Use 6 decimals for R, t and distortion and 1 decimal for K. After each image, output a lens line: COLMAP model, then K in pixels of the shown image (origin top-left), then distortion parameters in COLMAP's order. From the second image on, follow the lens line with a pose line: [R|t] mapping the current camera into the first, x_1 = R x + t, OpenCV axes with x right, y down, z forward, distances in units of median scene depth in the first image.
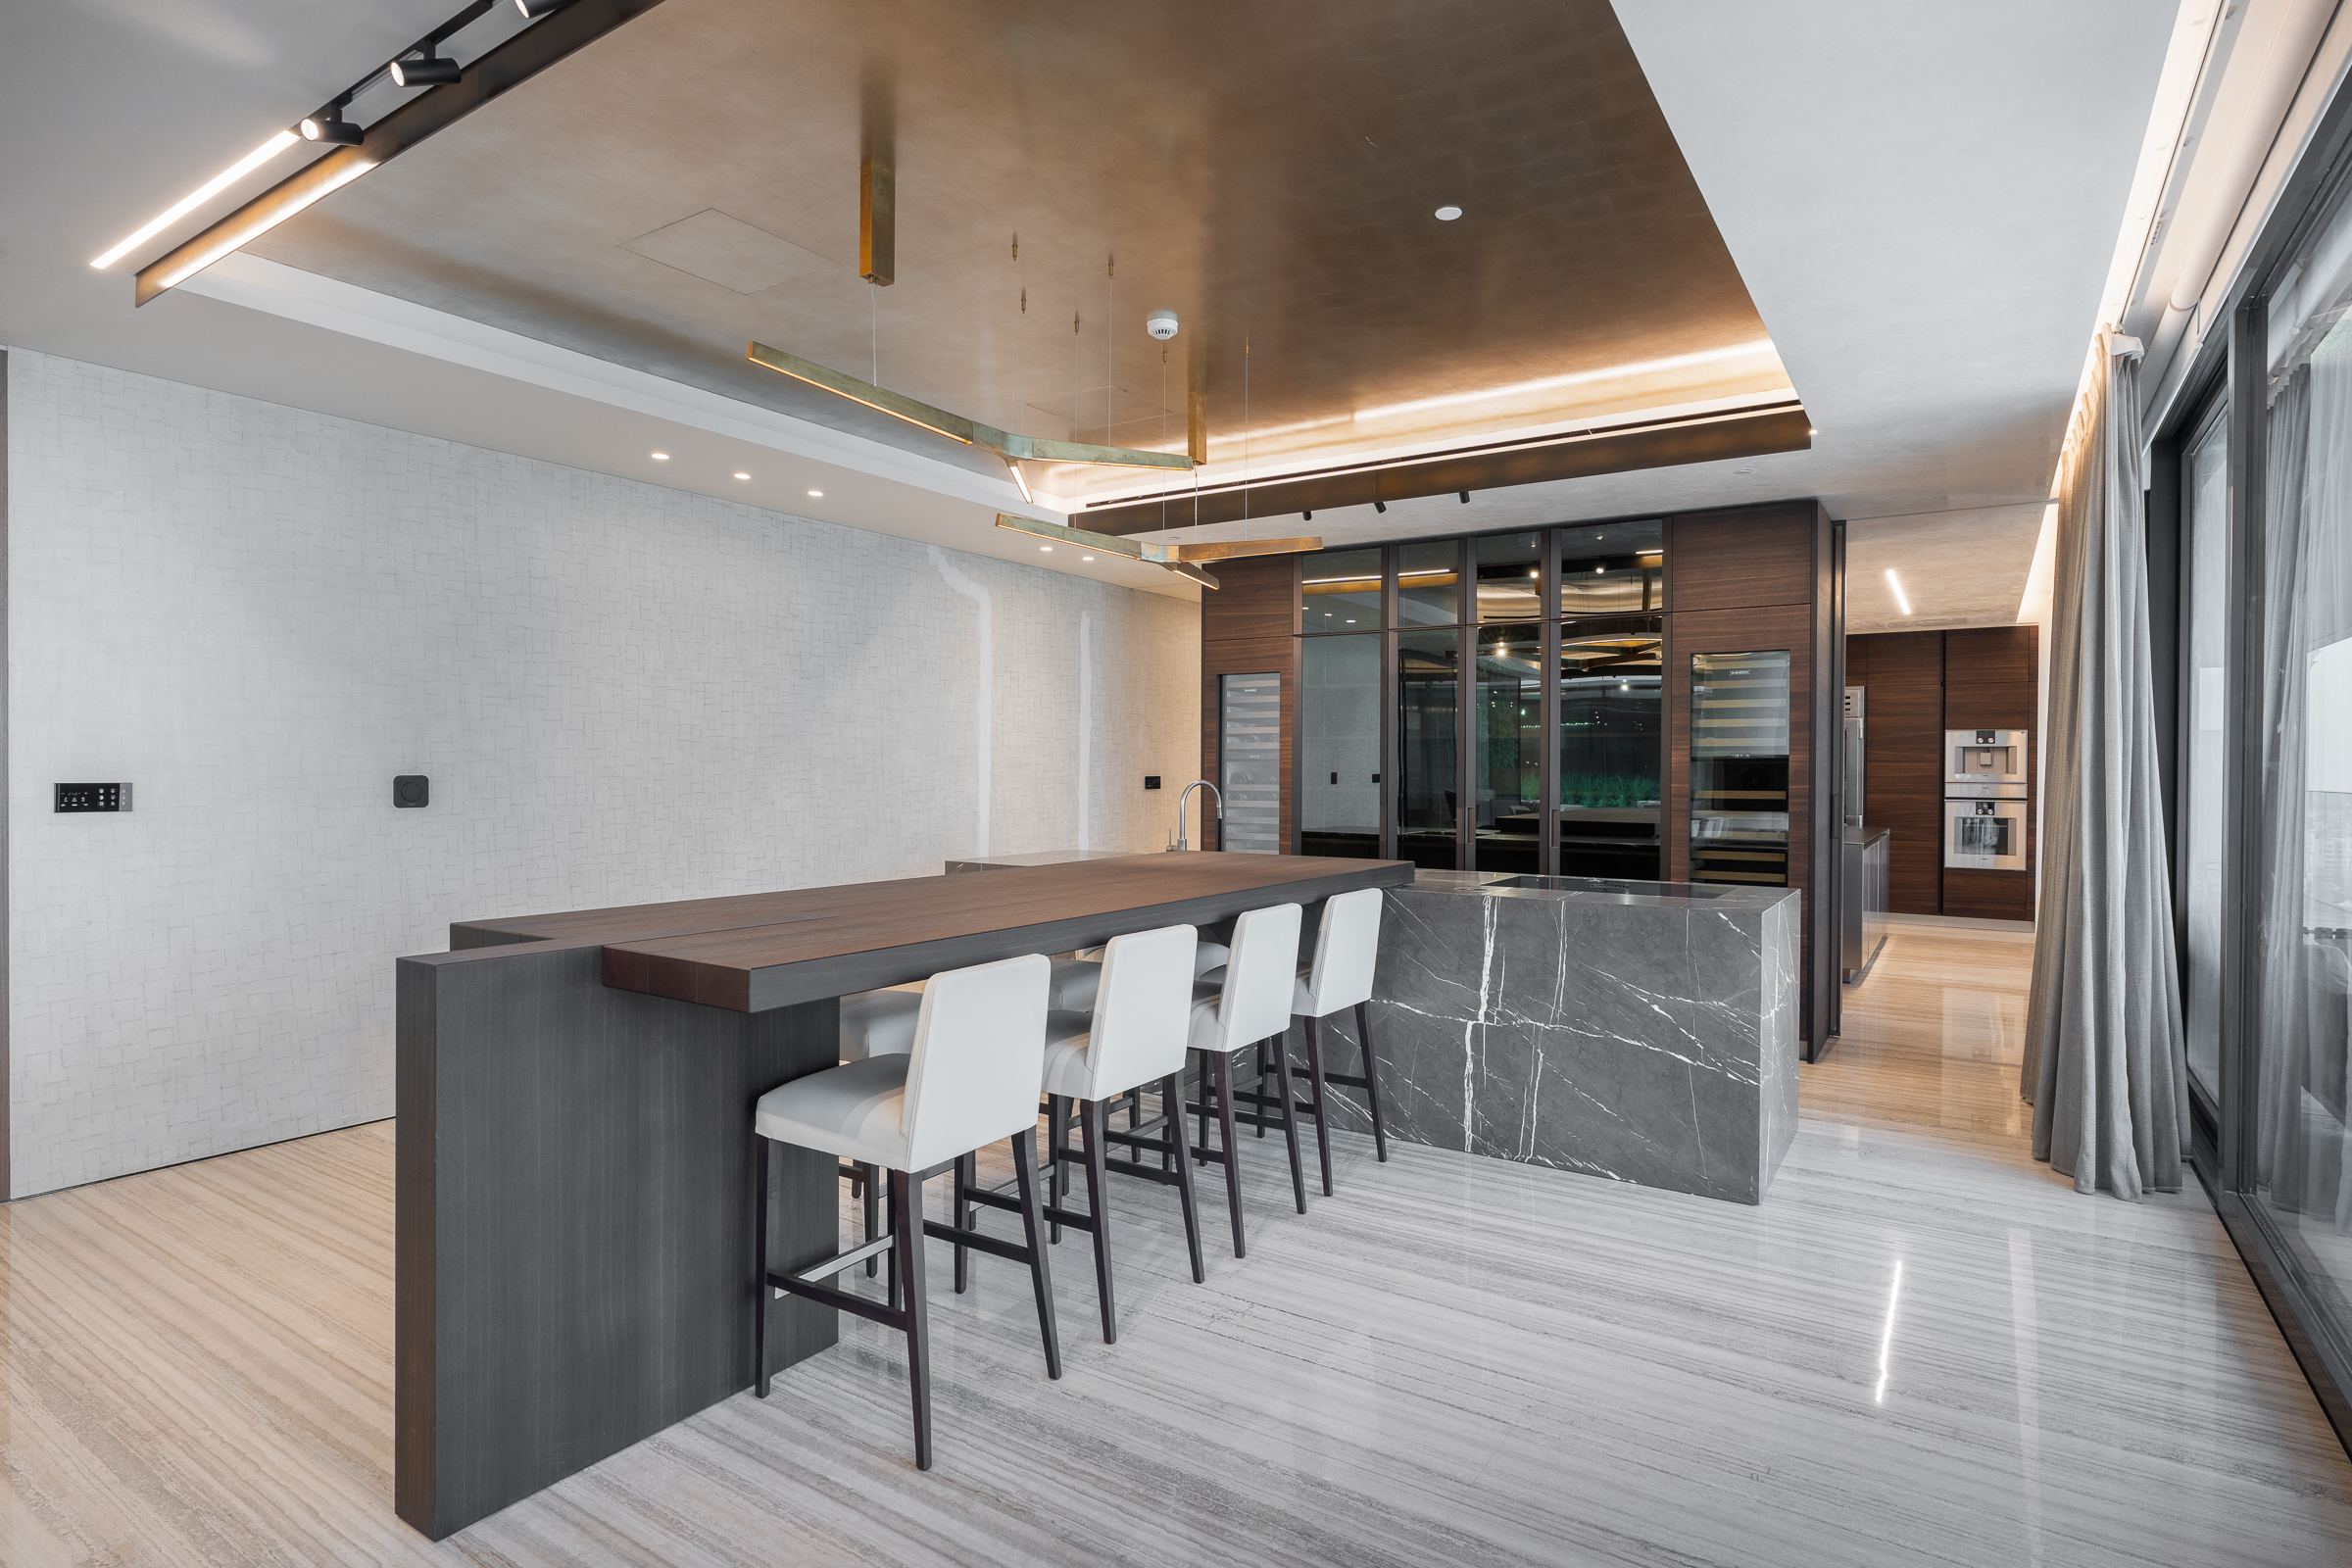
lens RADIAL K [[1214.4, 0, 1178.3], [0, 1214.4, 783.2], [0, 0, 1]] dist [-0.002679, -0.000346]
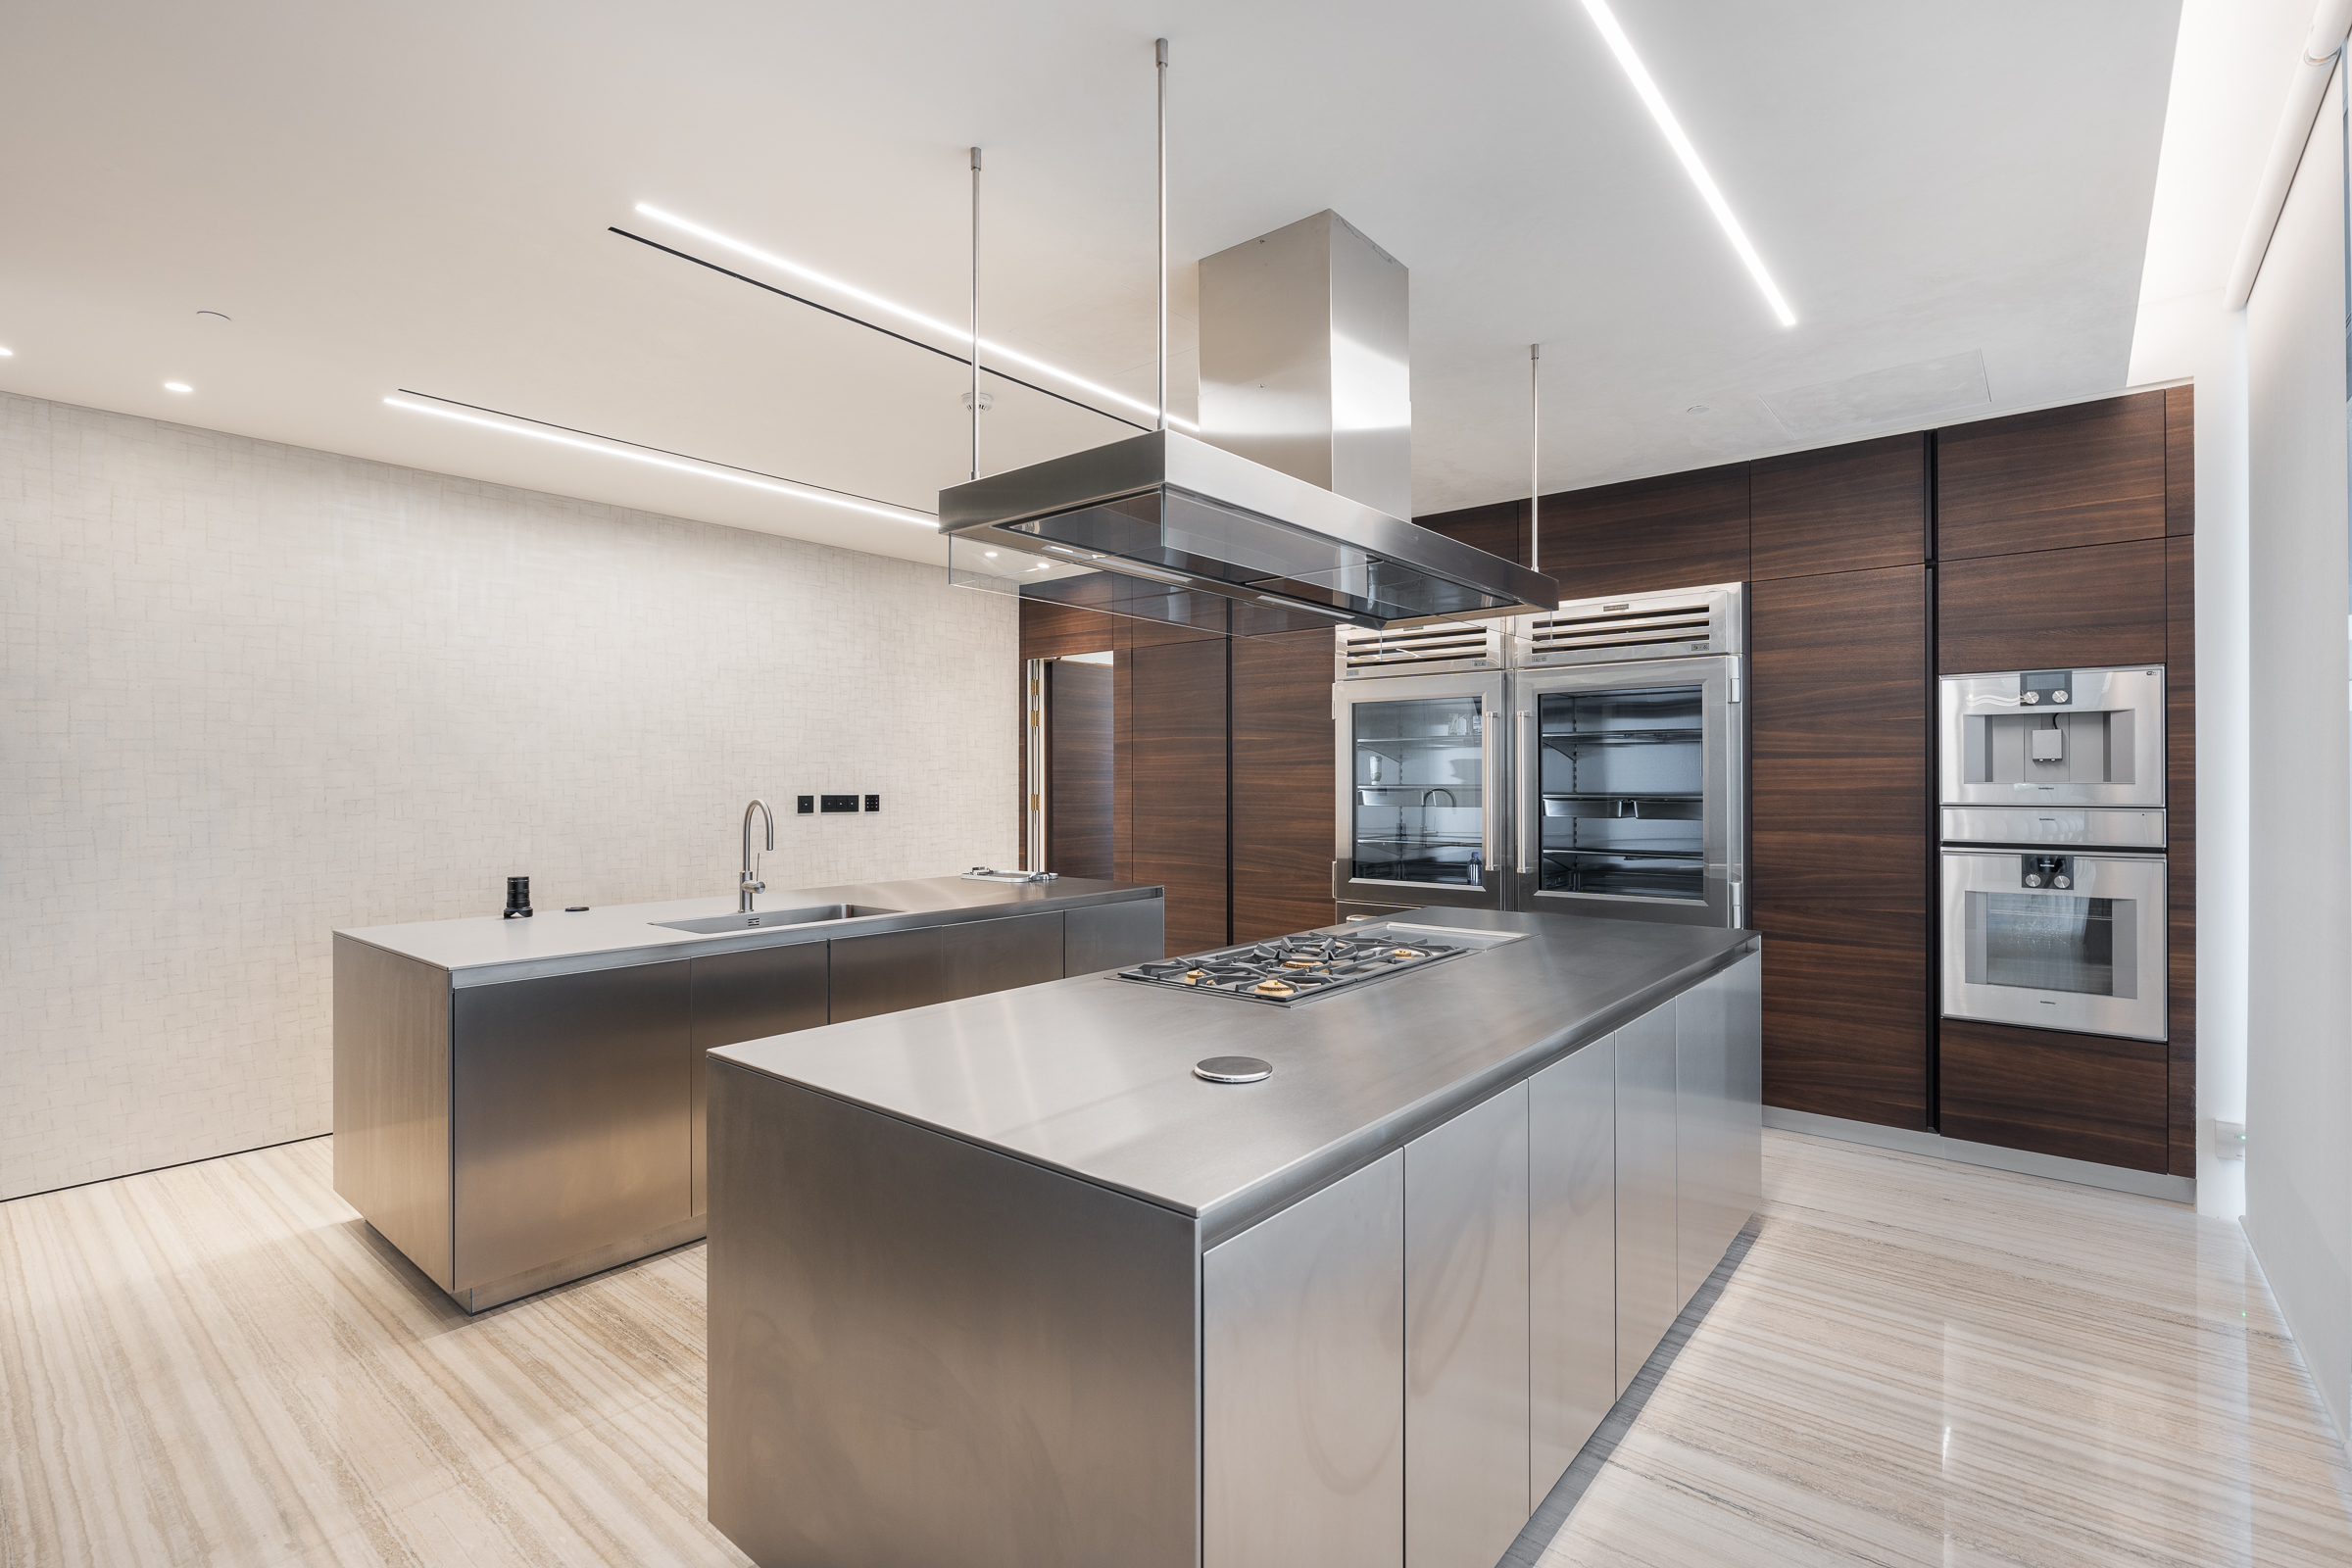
lens RADIAL K [[1073.1, 0, 1171.0], [0, 1073.1, 781.4], [0, 0, 1]] dist [-0.005048, 0.000237]
pose [[0.994198, 0.003814, -0.107498, 0.421376], [-0.006793, 0.999602, -0.027363, 0.003125], [0.107351, 0.027934, 0.993829, 0.626357]]
